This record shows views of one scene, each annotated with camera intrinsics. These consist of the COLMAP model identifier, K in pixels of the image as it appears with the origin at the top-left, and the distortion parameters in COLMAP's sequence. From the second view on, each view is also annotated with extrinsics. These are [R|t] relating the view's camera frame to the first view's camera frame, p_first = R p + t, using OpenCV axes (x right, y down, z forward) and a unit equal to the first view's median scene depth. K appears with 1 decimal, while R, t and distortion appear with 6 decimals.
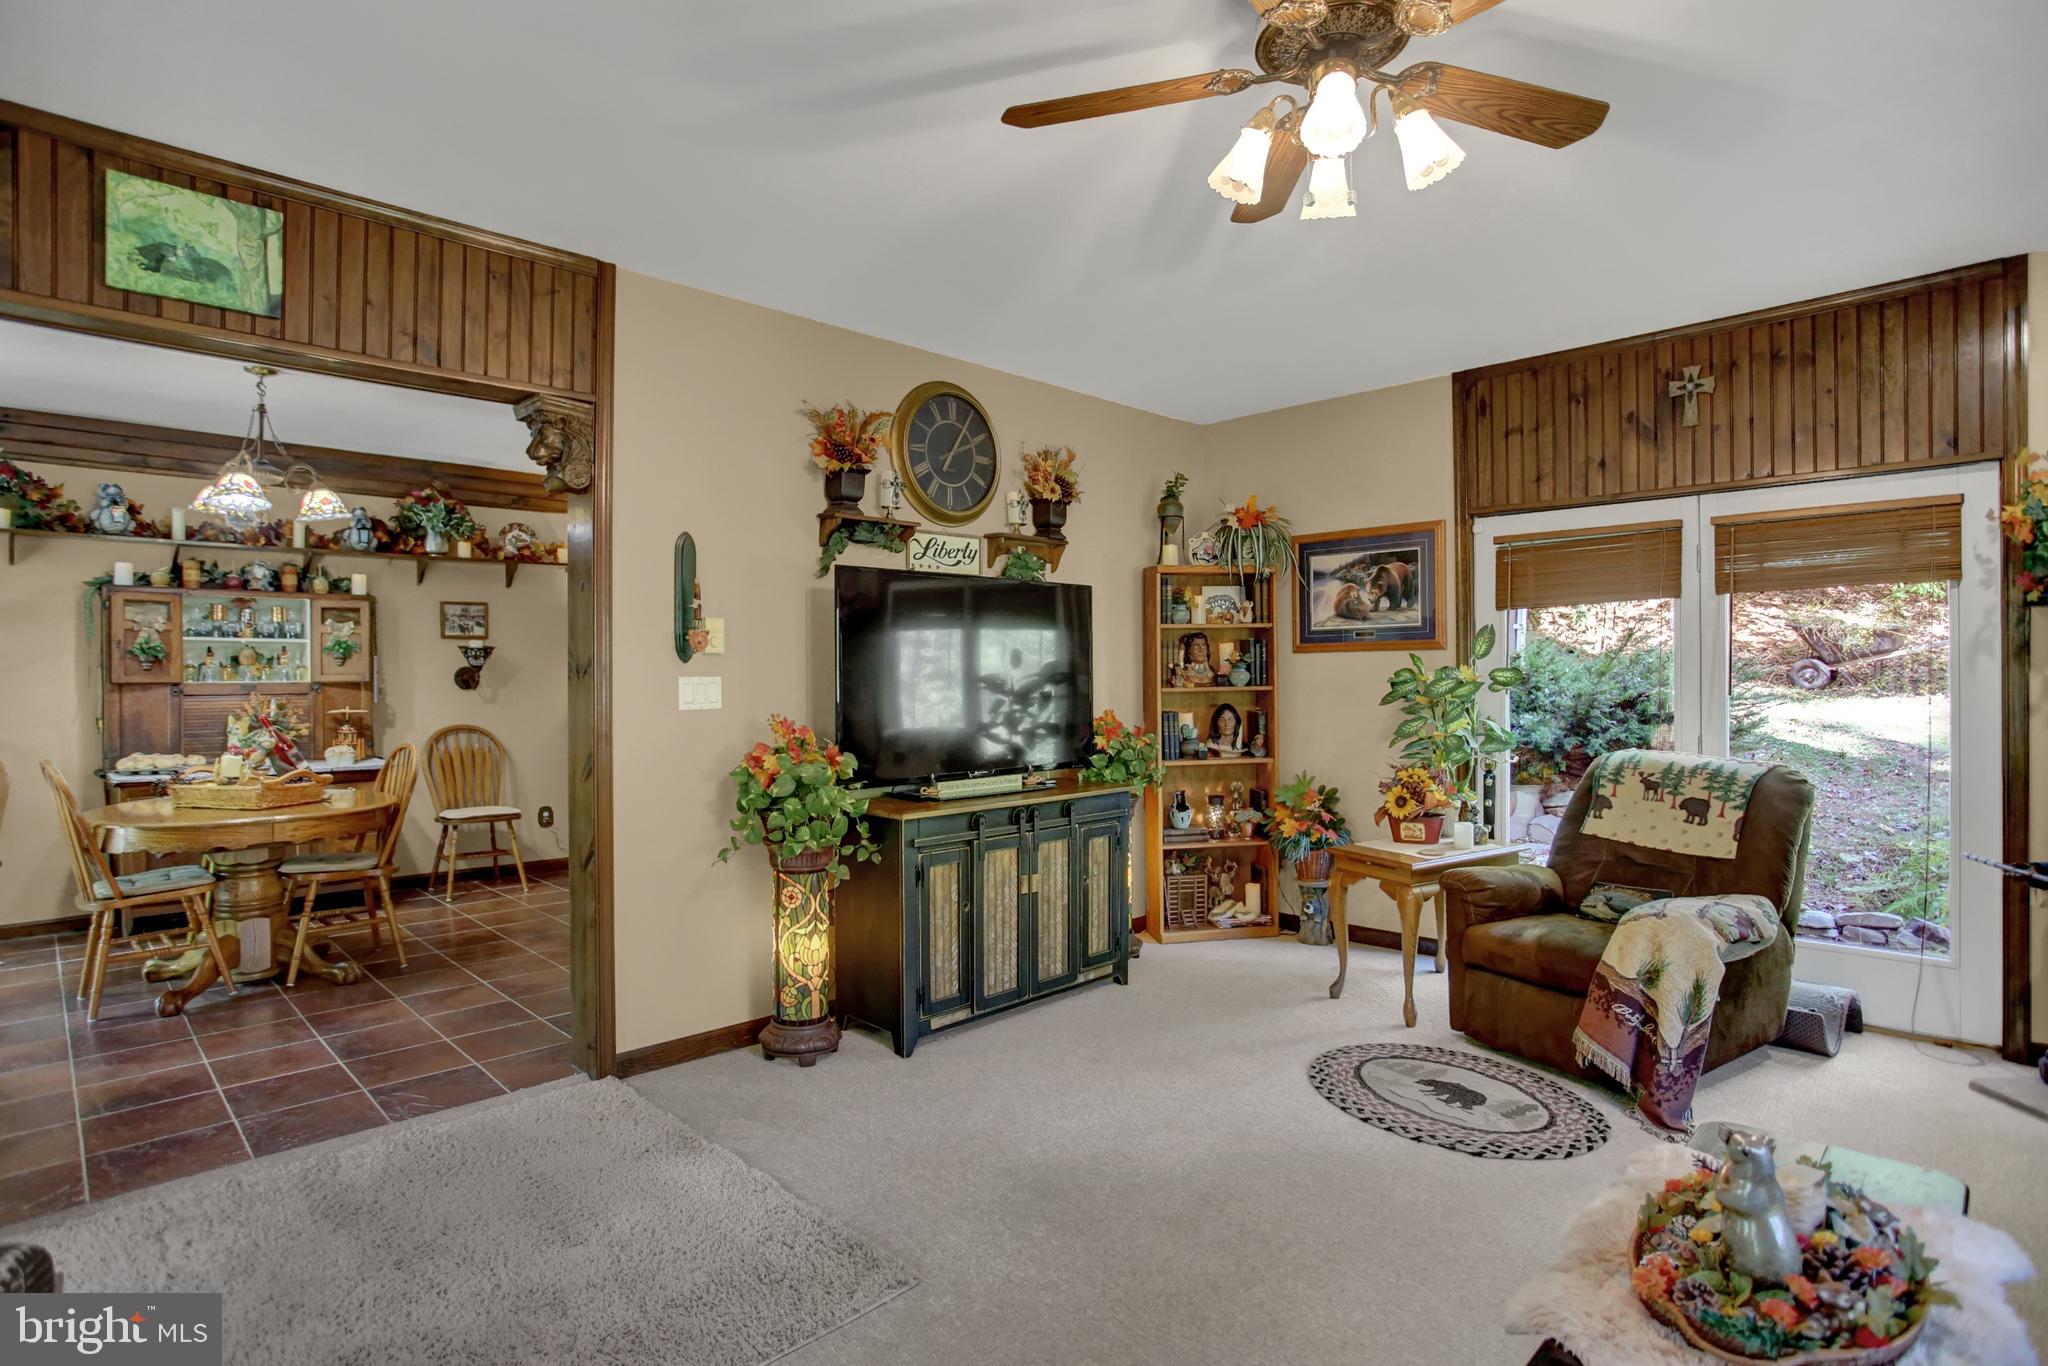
lens RADIAL K [[1047.2, 0, 1020.0], [0, 1047.2, 667.7], [0, 0, 1]] dist [-0.046761, 0.017765]
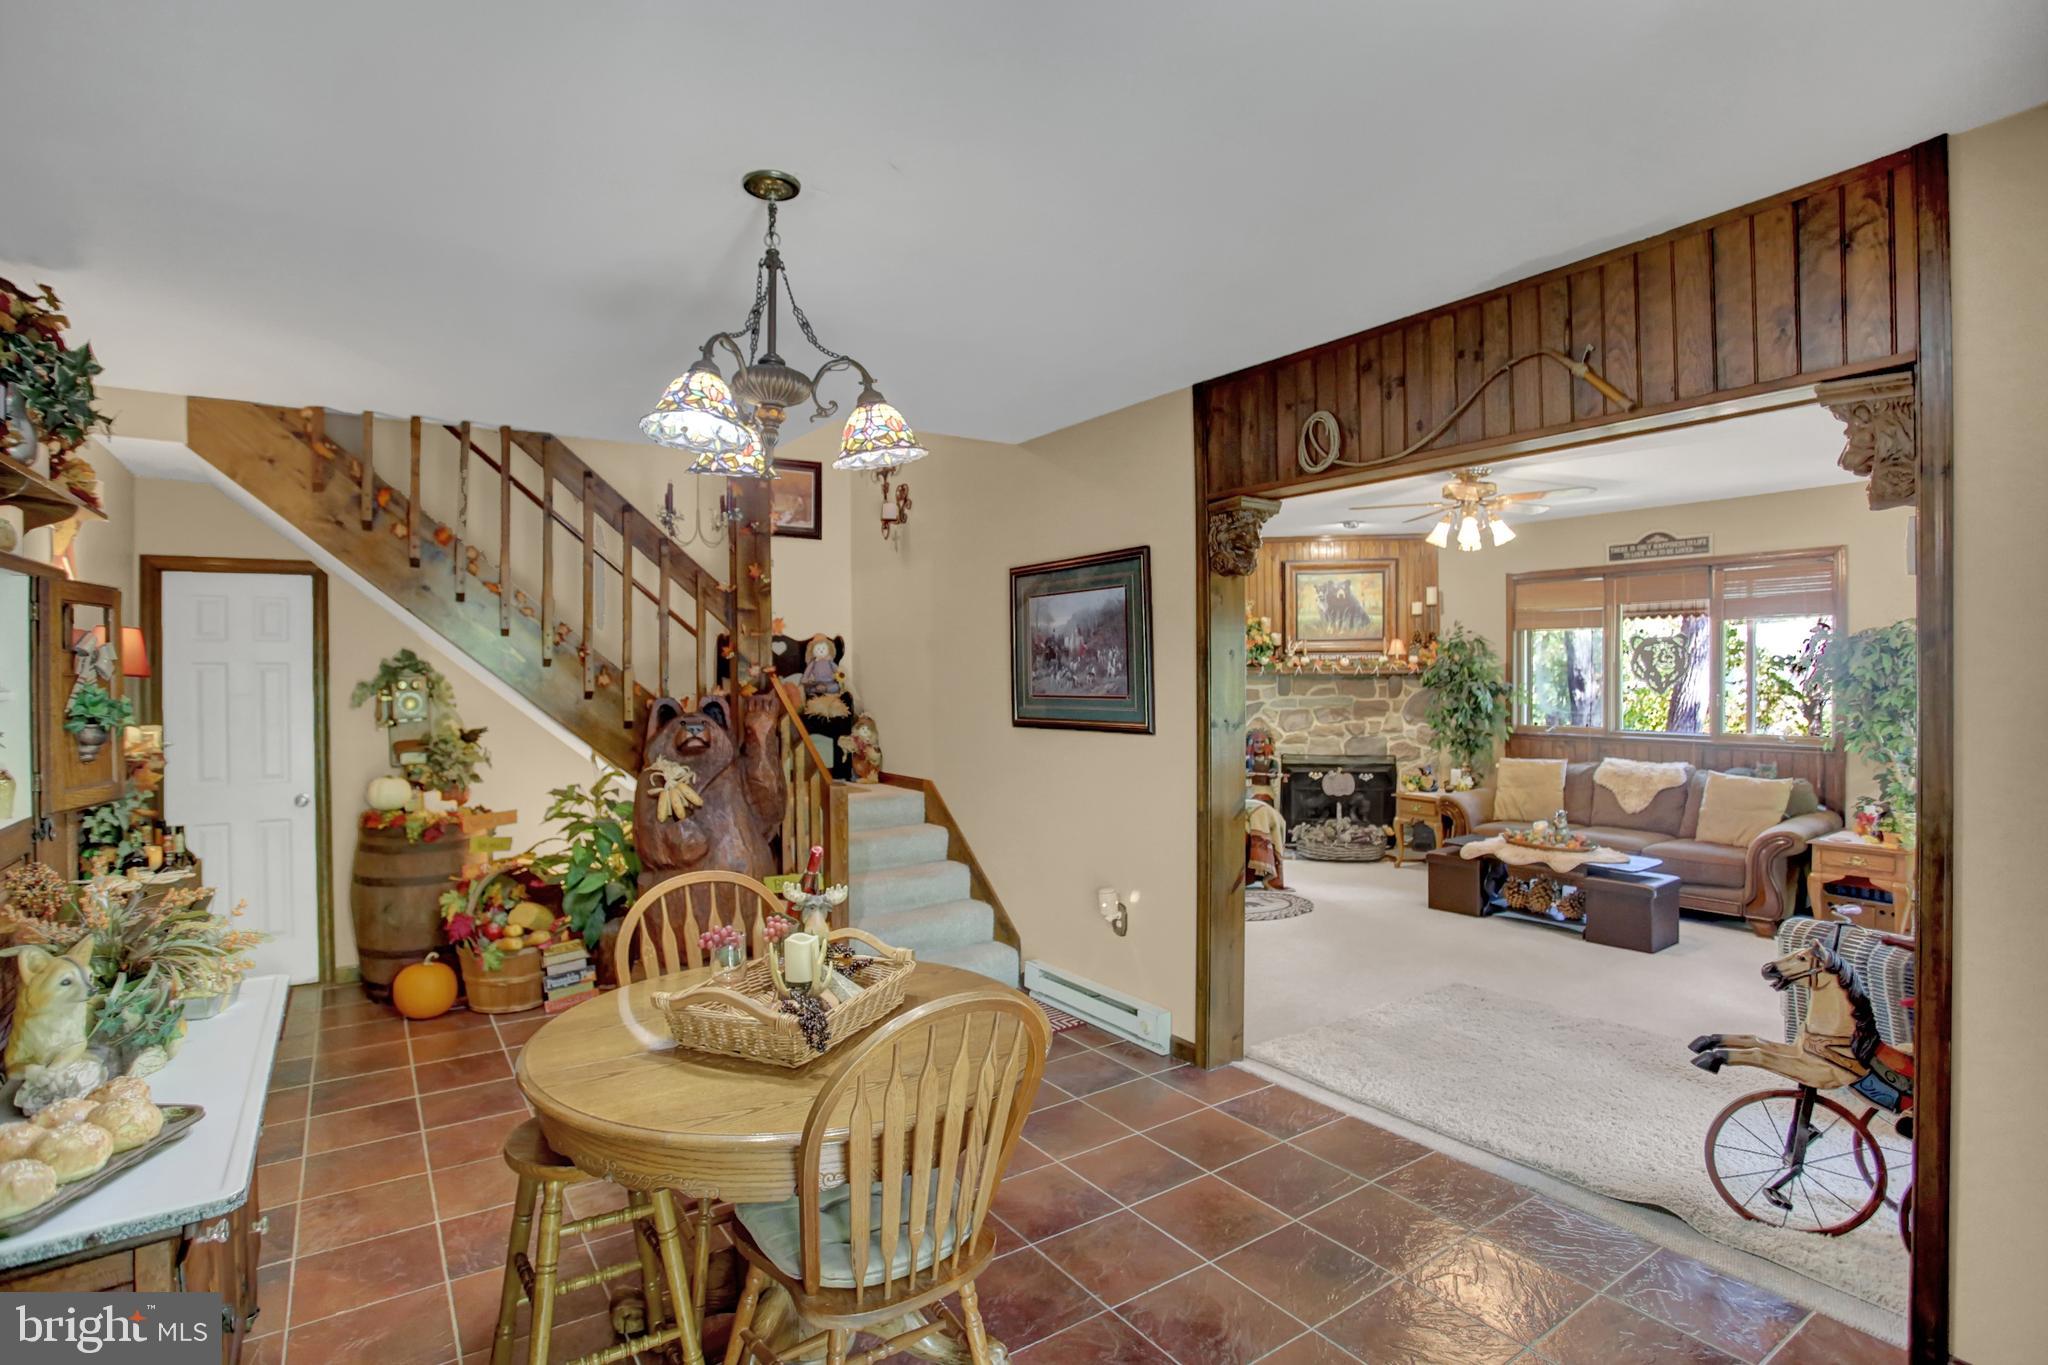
lens RADIAL K [[1033.4, 0, 1024.0], [0, 1033.4, 682.5], [0, 0, 1]] dist [-0.065364, 0.036506]
pose [[0.161100, -0.009944, 0.986888, -1.492442], [0.001785, 0.999951, 0.009785, -0.055410], [-0.986936, 0.000185, 0.161110, 0.962717]]
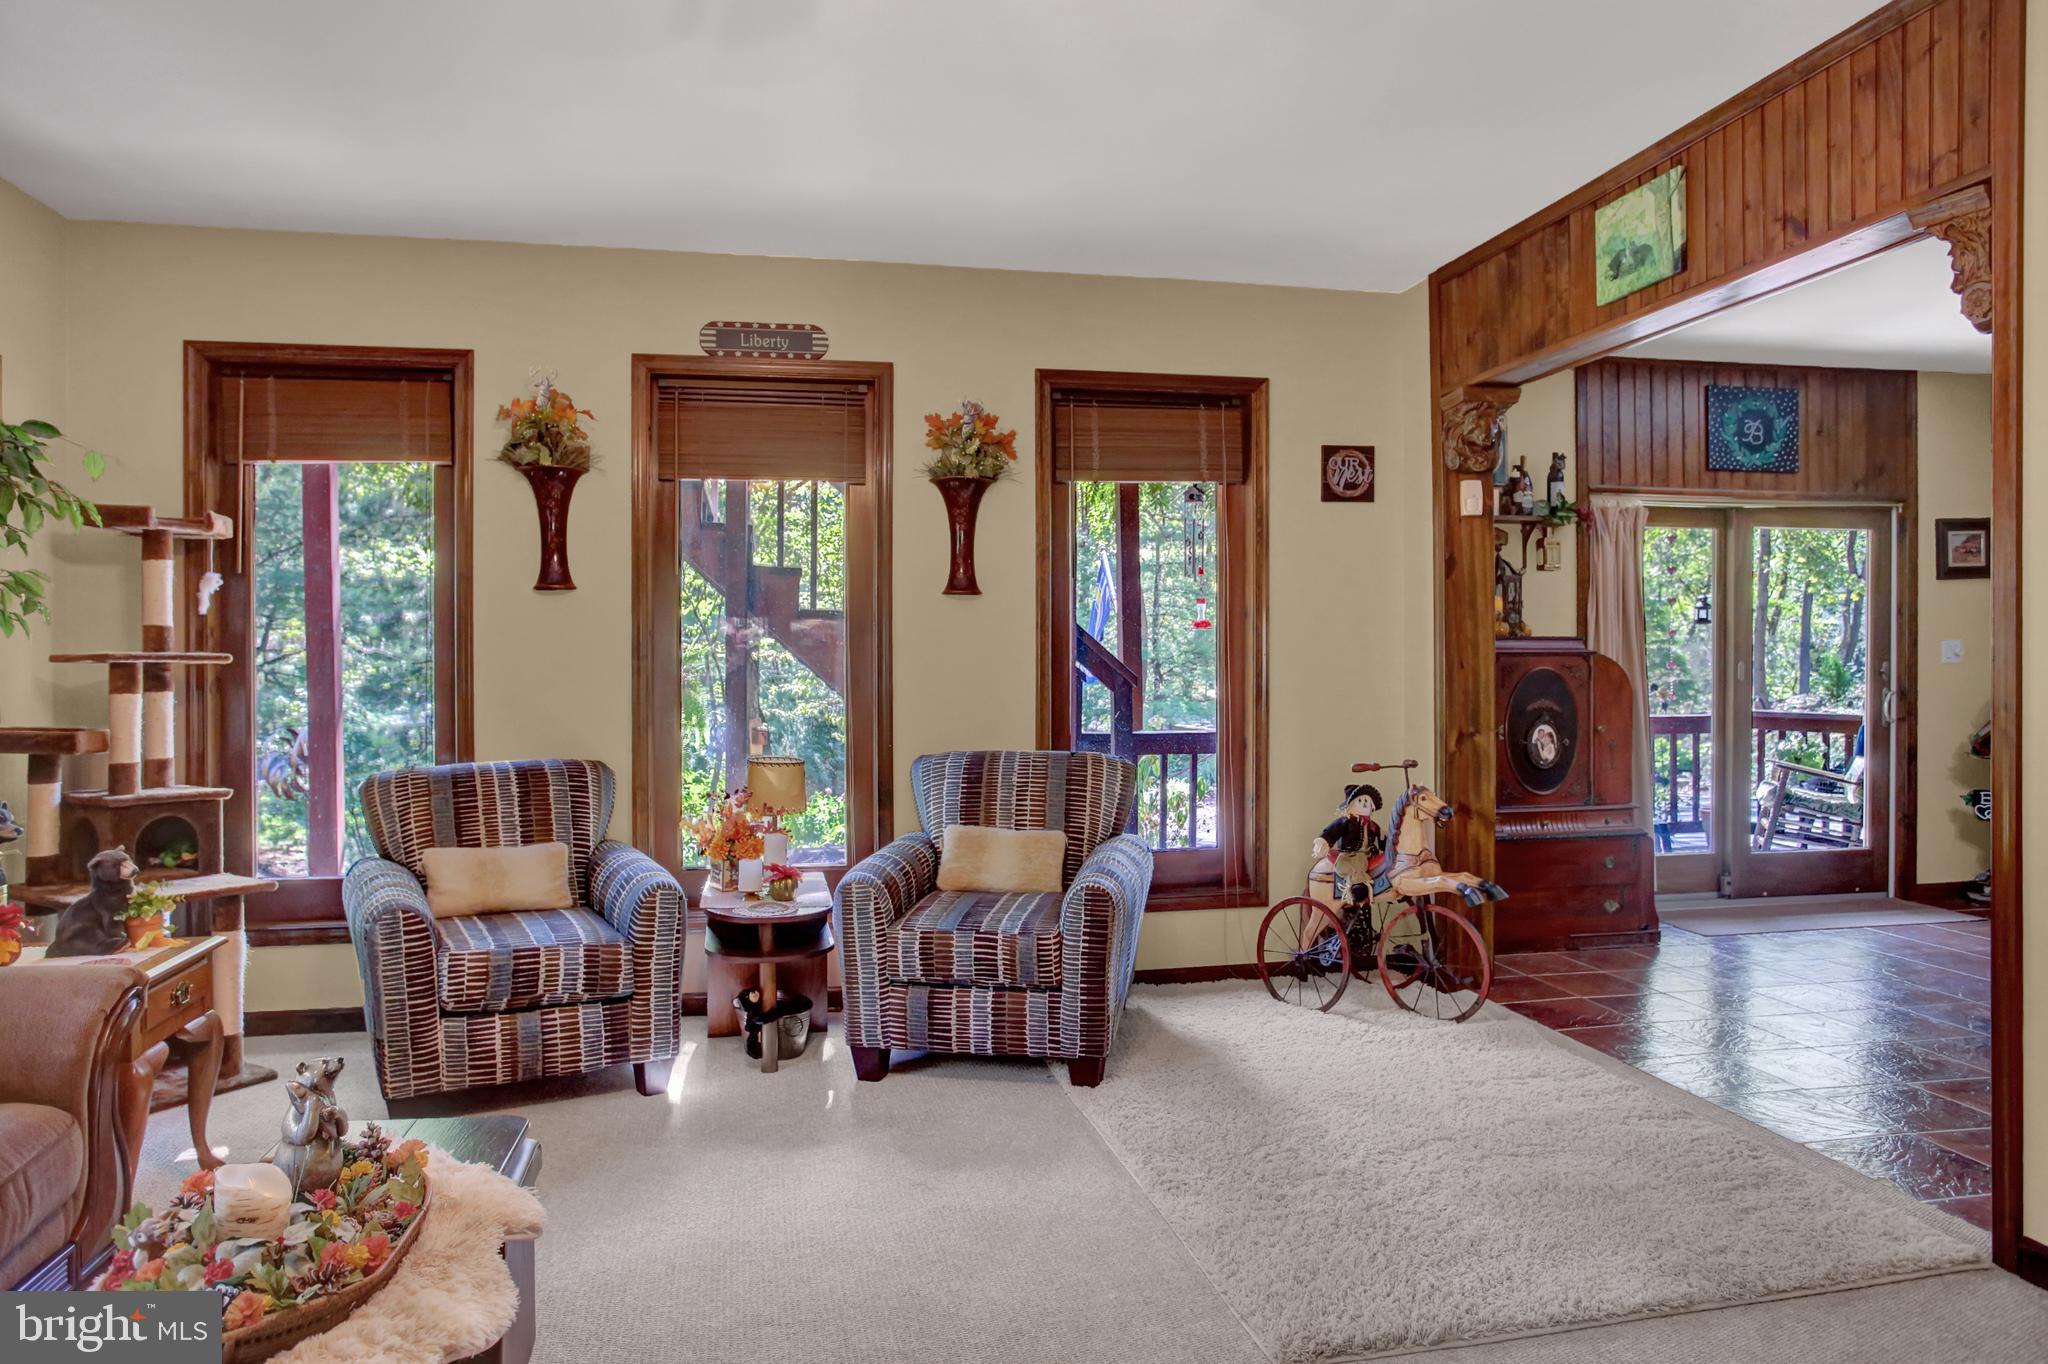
lens RADIAL K [[1281.8, 0, 1024.0], [0, 1281.8, 682.0], [0, 0, 1]] dist [-0.104593, 0.096242]
pose [[-0.541225, 0.011690, -0.840796, 0.477859], [0.004247, 0.999929, 0.011168, 0.029146], [0.840867, 0.002474, -0.541236, 0.838850]]
